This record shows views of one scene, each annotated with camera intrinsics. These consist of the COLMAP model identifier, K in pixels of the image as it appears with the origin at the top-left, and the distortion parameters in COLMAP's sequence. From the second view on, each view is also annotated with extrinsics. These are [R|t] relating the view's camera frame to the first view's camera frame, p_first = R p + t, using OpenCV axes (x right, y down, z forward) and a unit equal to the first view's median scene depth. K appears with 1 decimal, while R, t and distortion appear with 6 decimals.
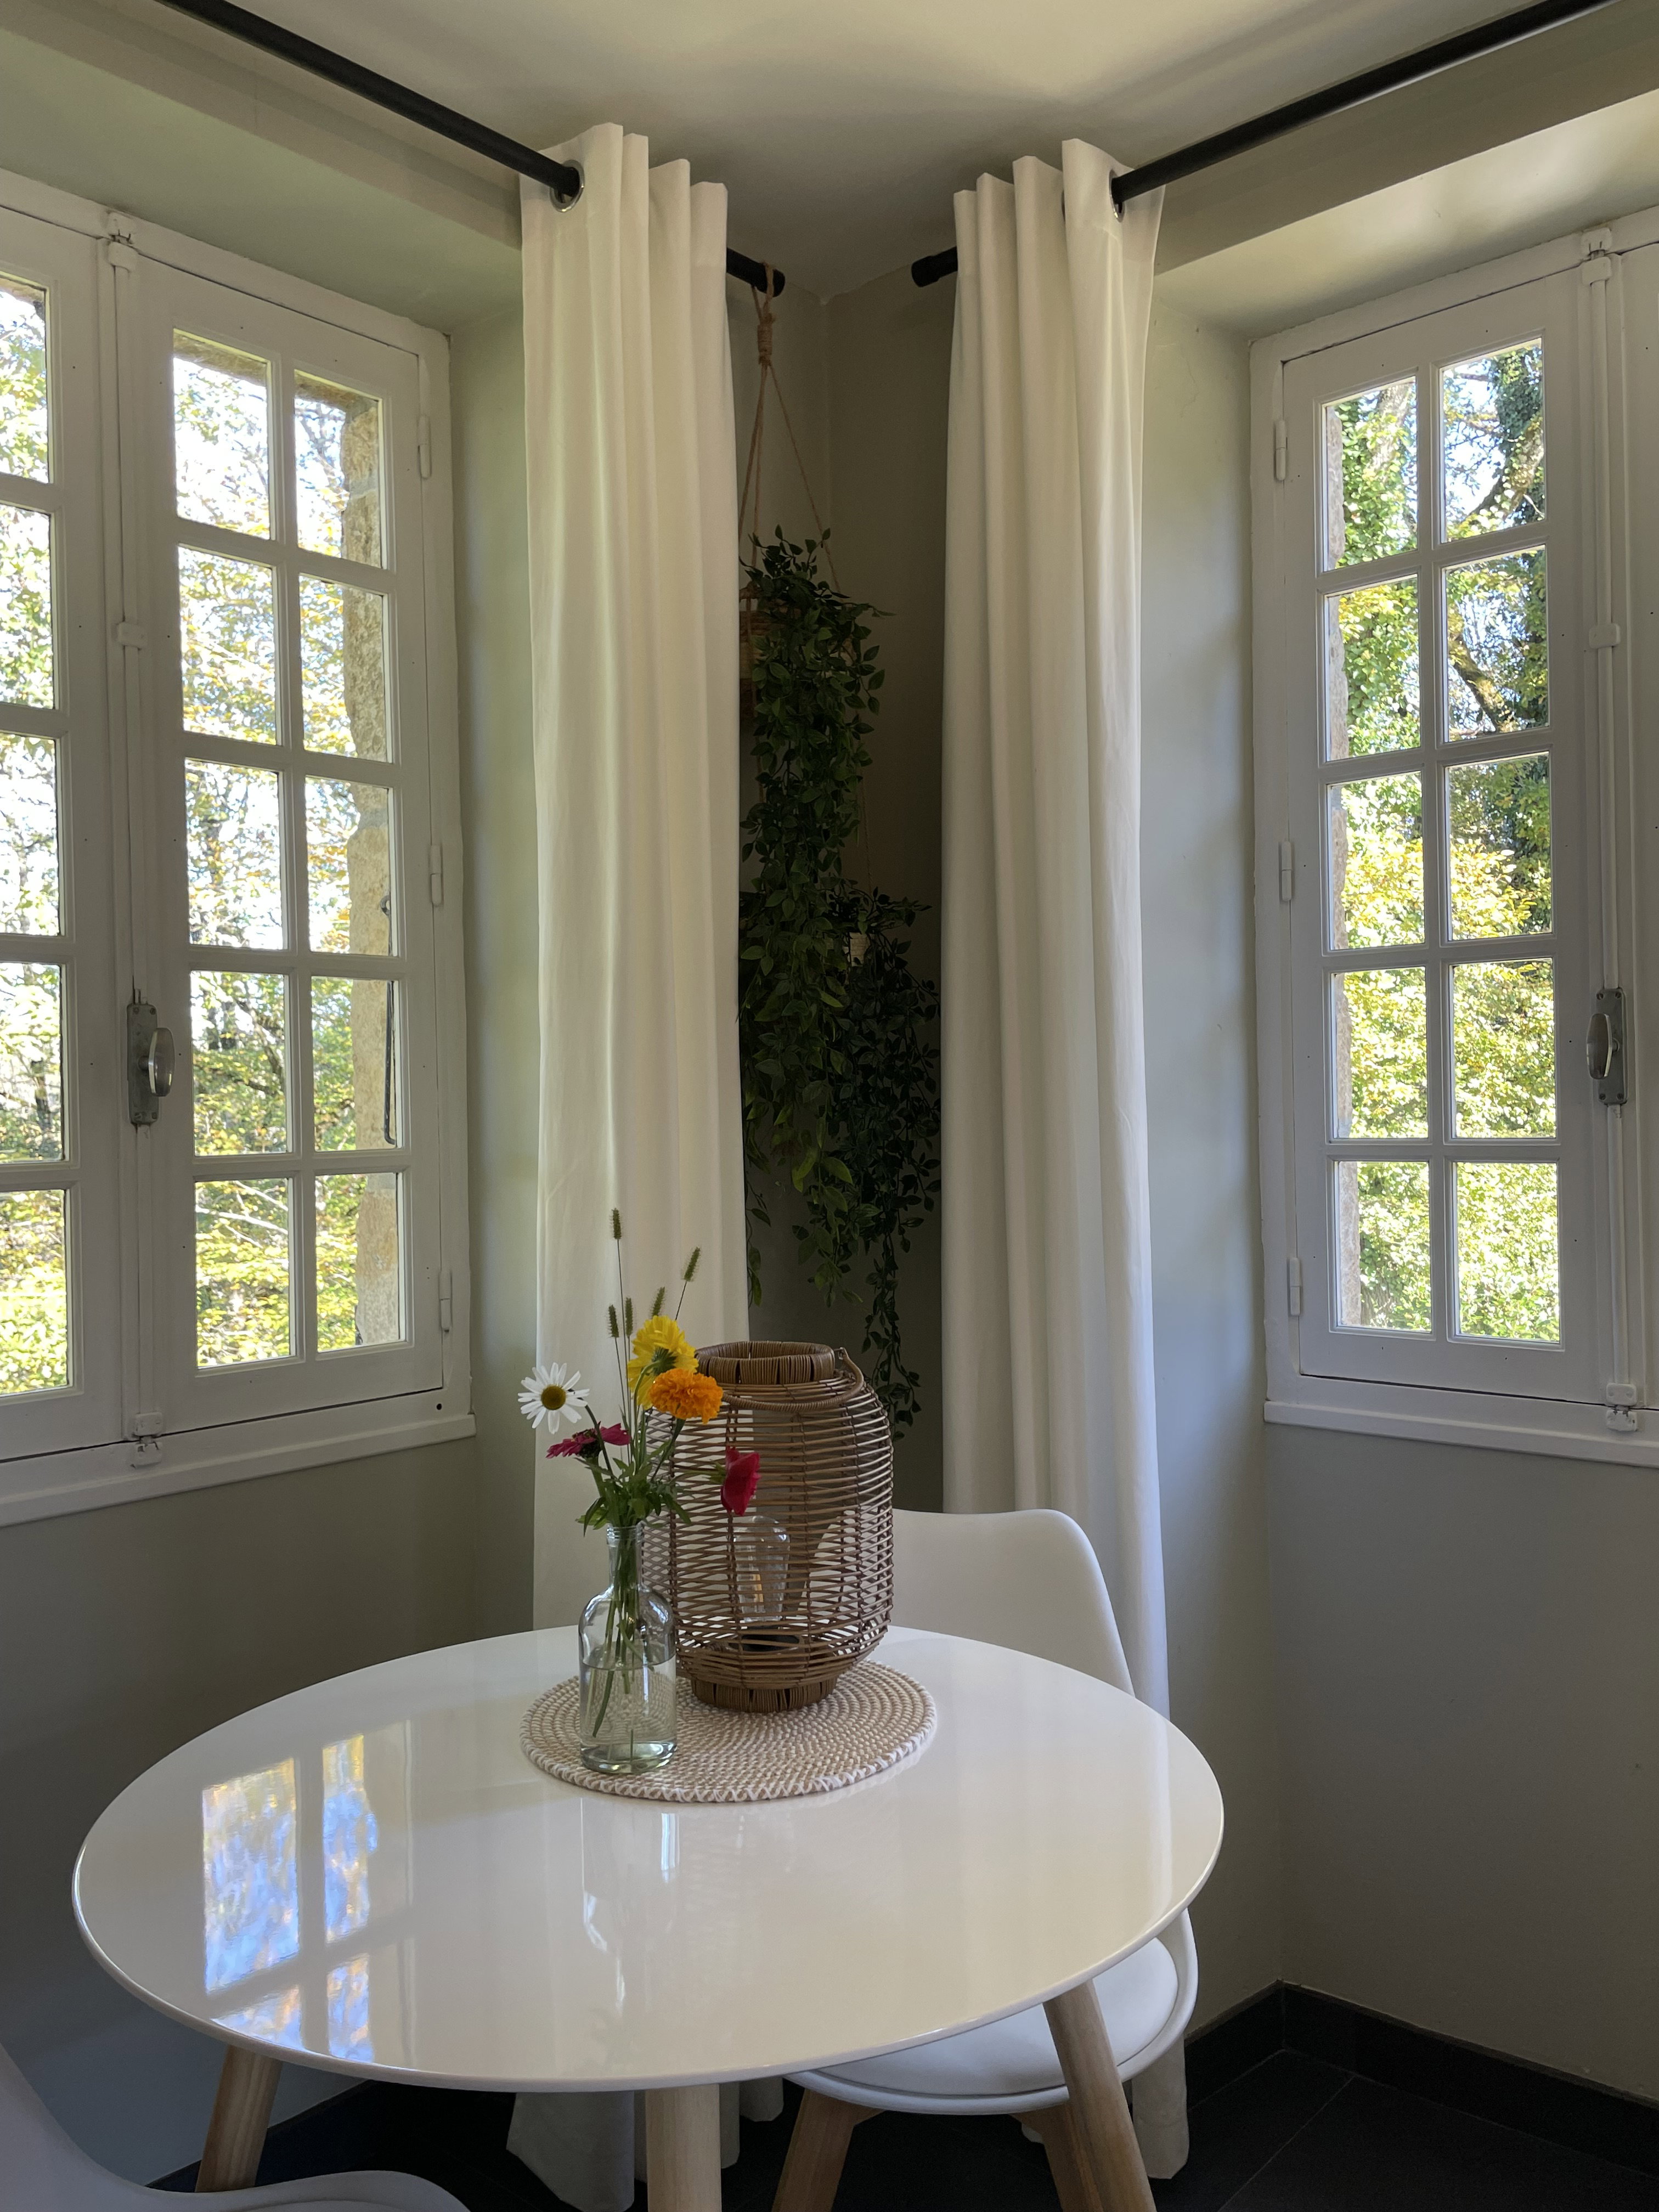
lens RADIAL K [[1804.5, 0, 876.3], [0, 1804.5, 1073.0], [0, 0, 1]] dist [0.053138, -0.001124]
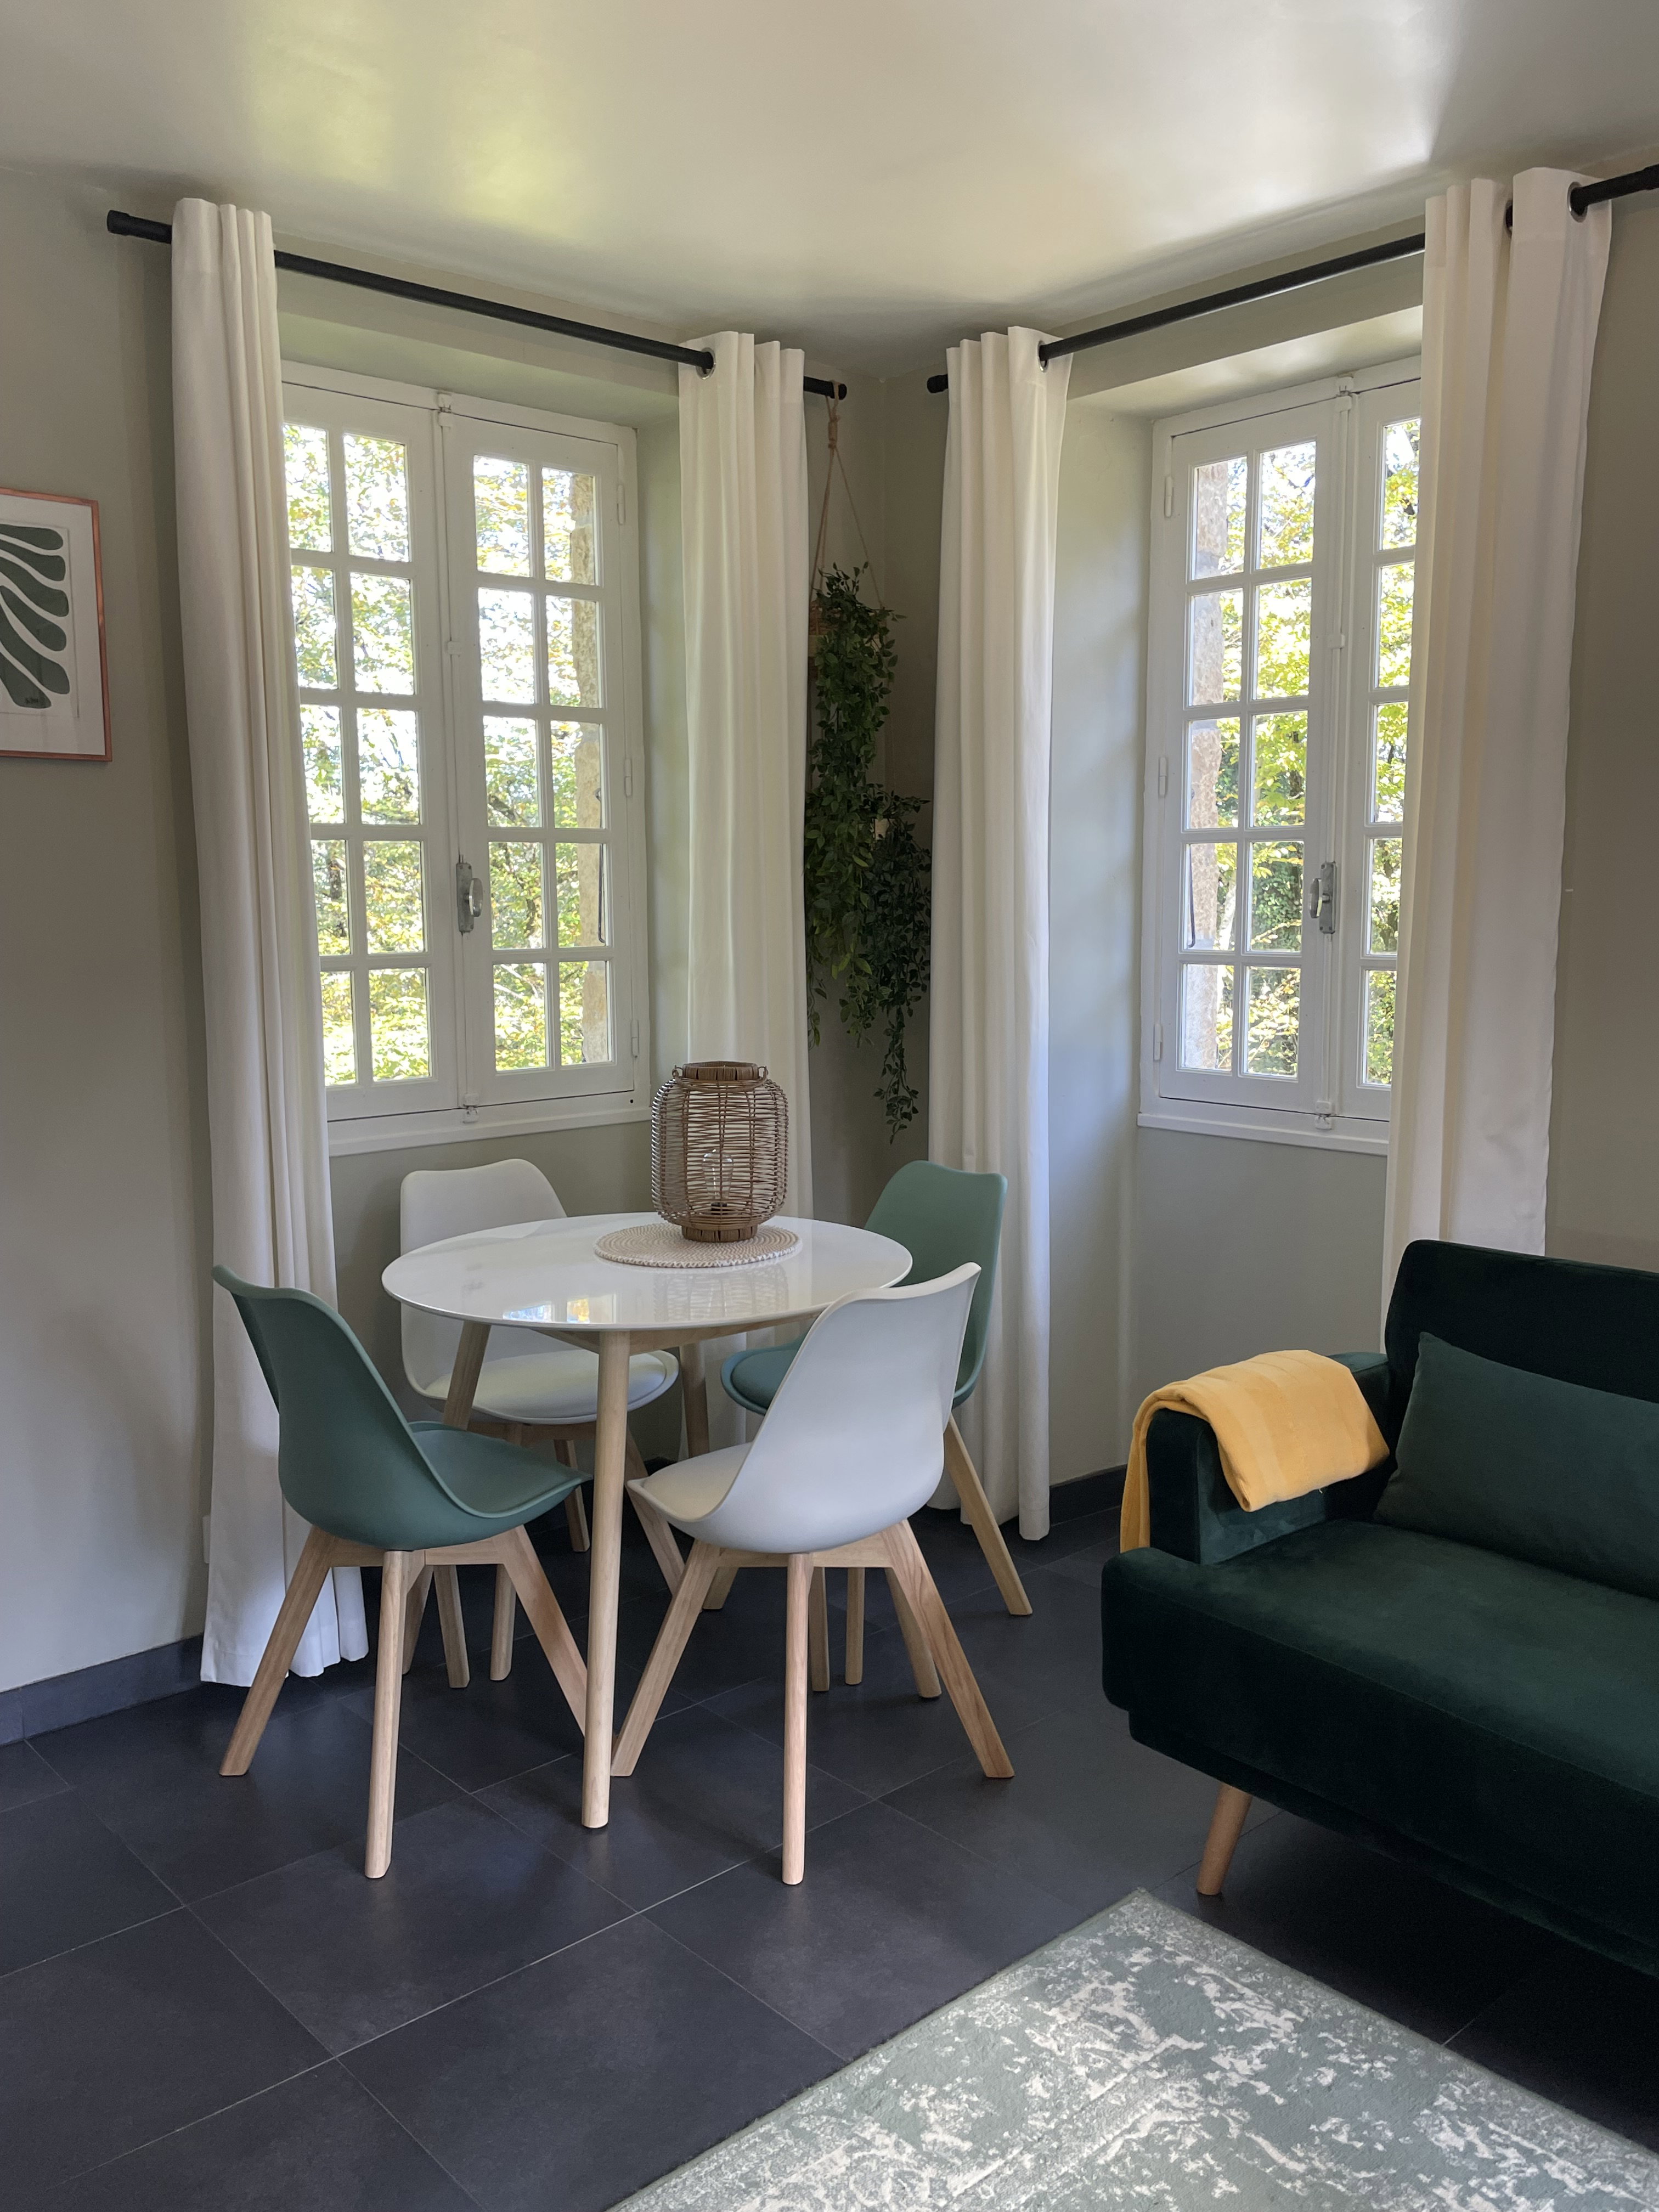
lens RADIAL K [[1741.5, 0, 829.5], [0, 1741.5, 1106.0], [0, 0, 1]] dist [0.006619, -0.001635]
pose [[0.990953, 0.028118, -0.131232, 0.156686], [-0.009284, 0.989826, 0.141980, -0.044399], [0.133889, -0.139477, 0.981132, -0.577097]]
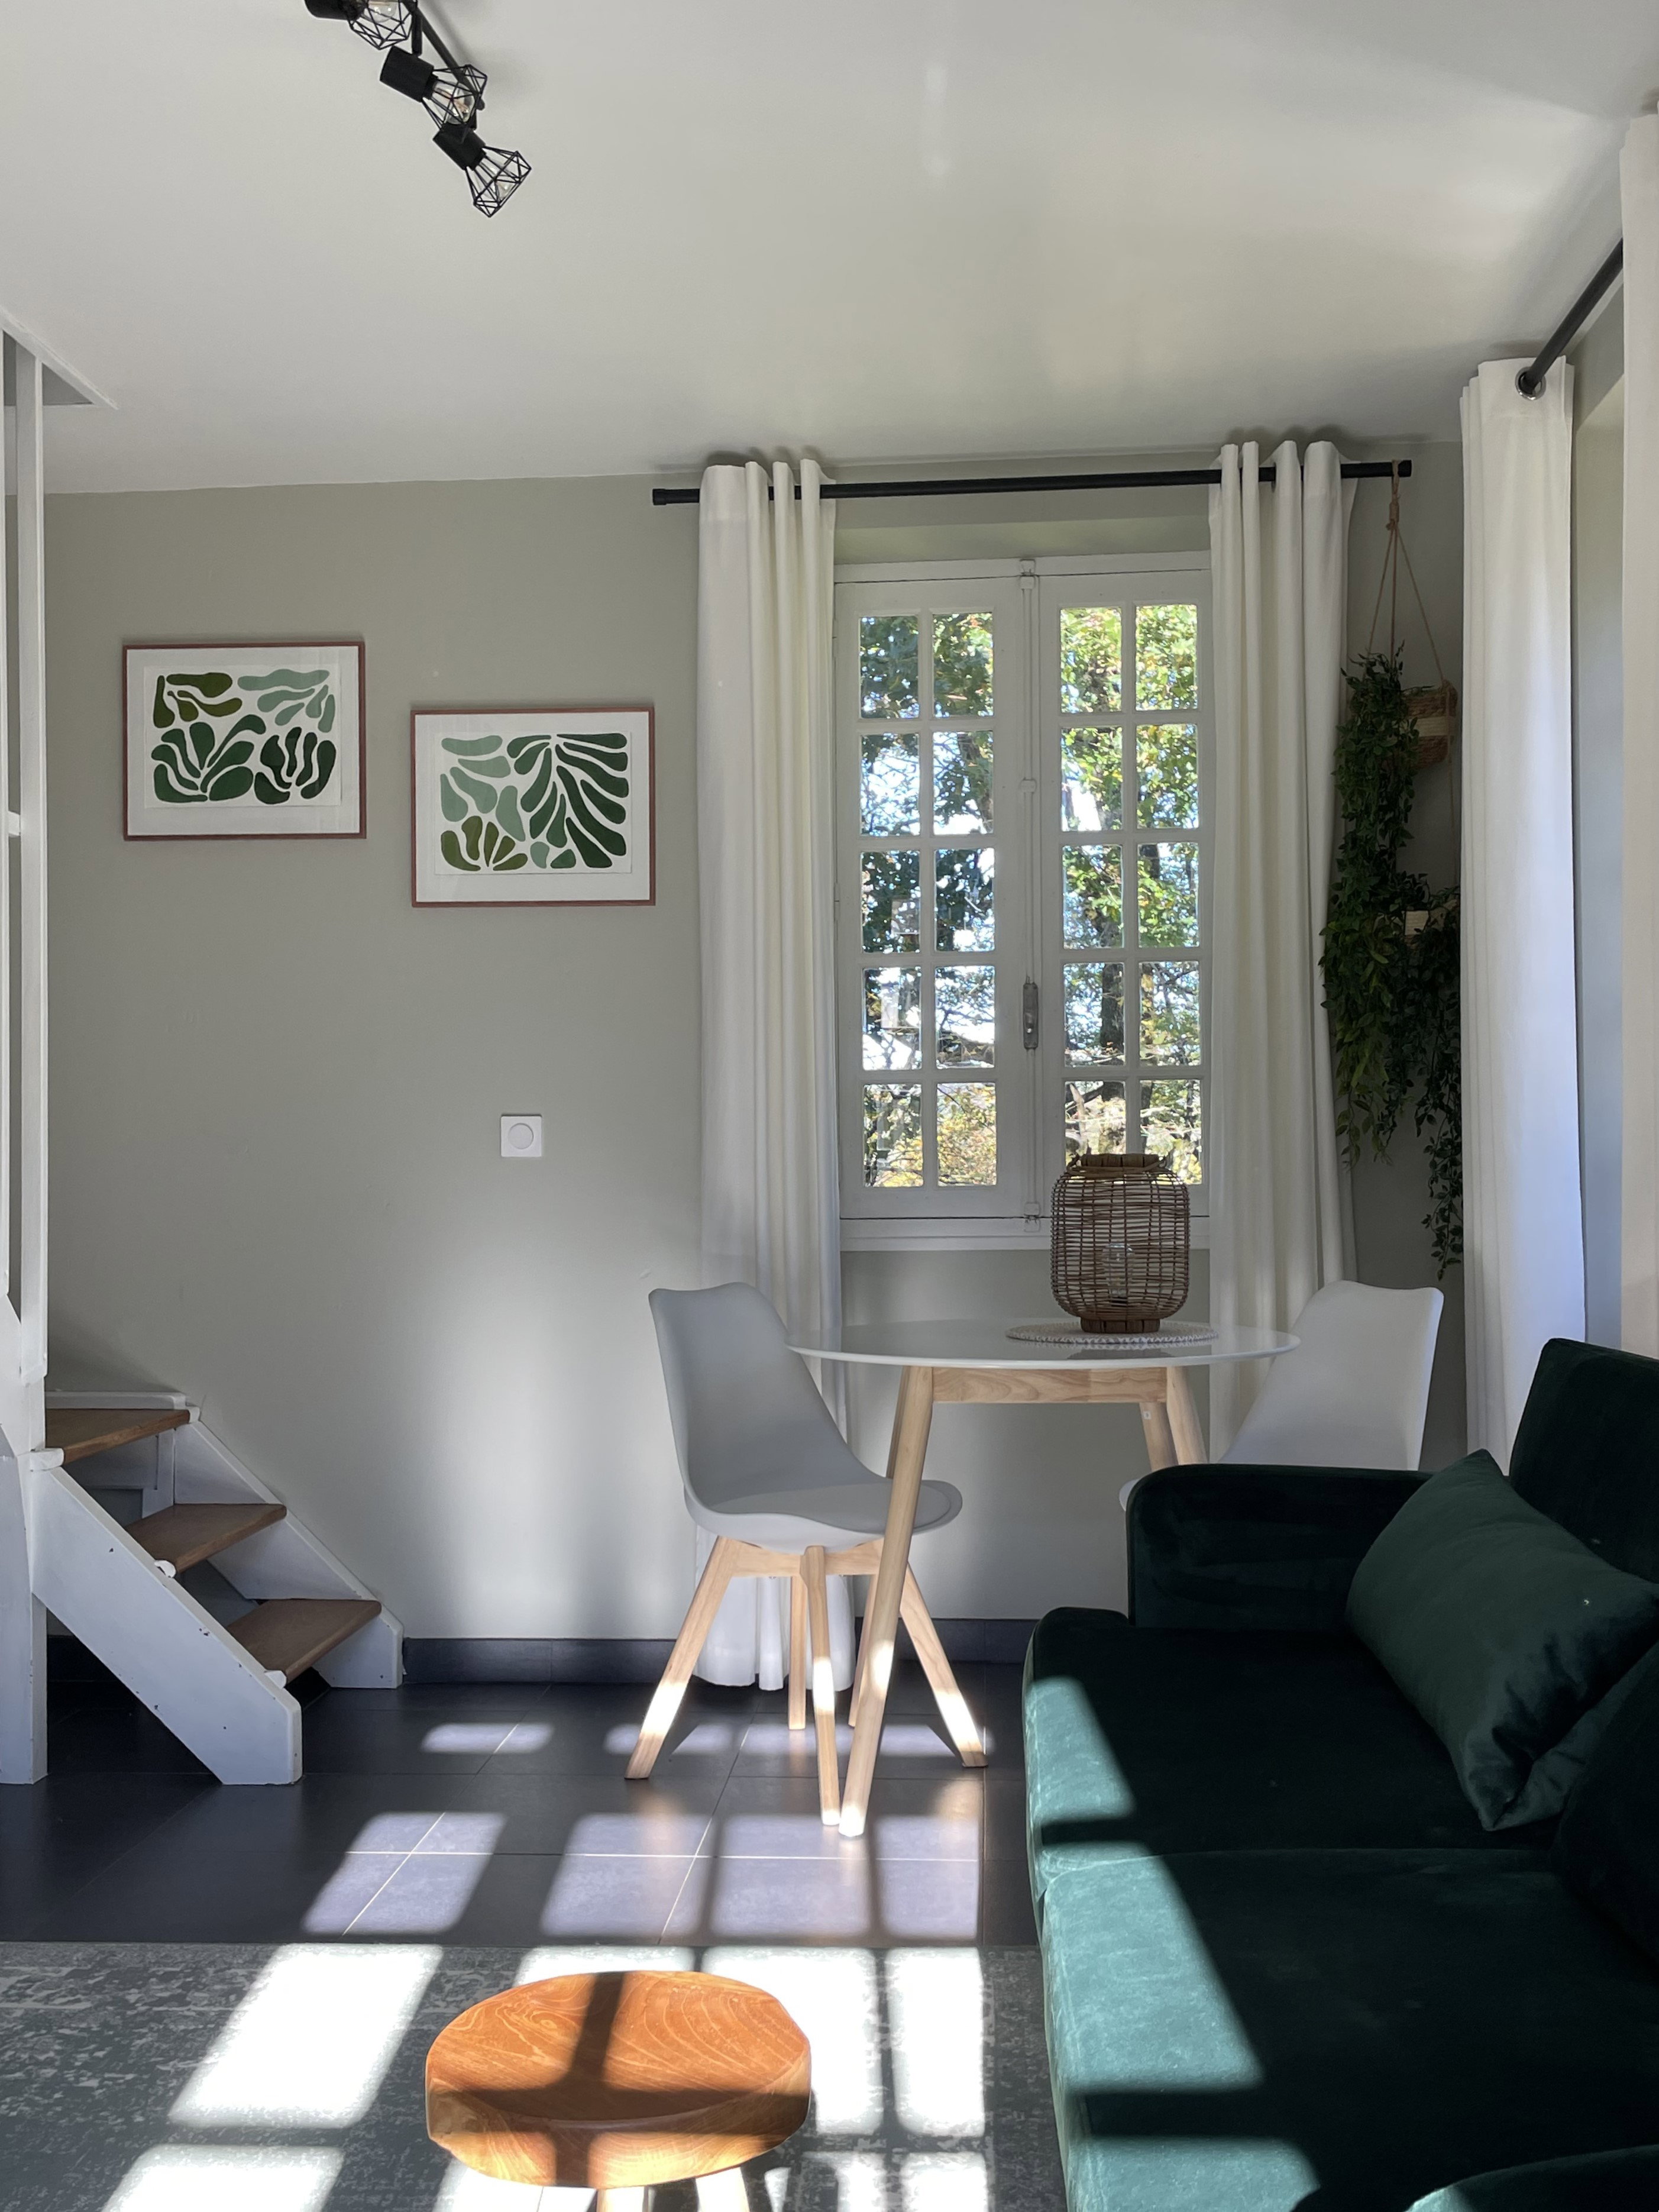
lens RADIAL K [[2033.0, 0, 829.5], [0, 2033.0, 1106.0], [0, 0, 1]] dist [-0.001509, -0.005151]
pose [[0.604492, -0.005974, -0.796589, 1.017485], [0.011997, 0.999927, 0.001605, 0.071370], [0.796521, -0.010527, 0.604520, -0.374947]]
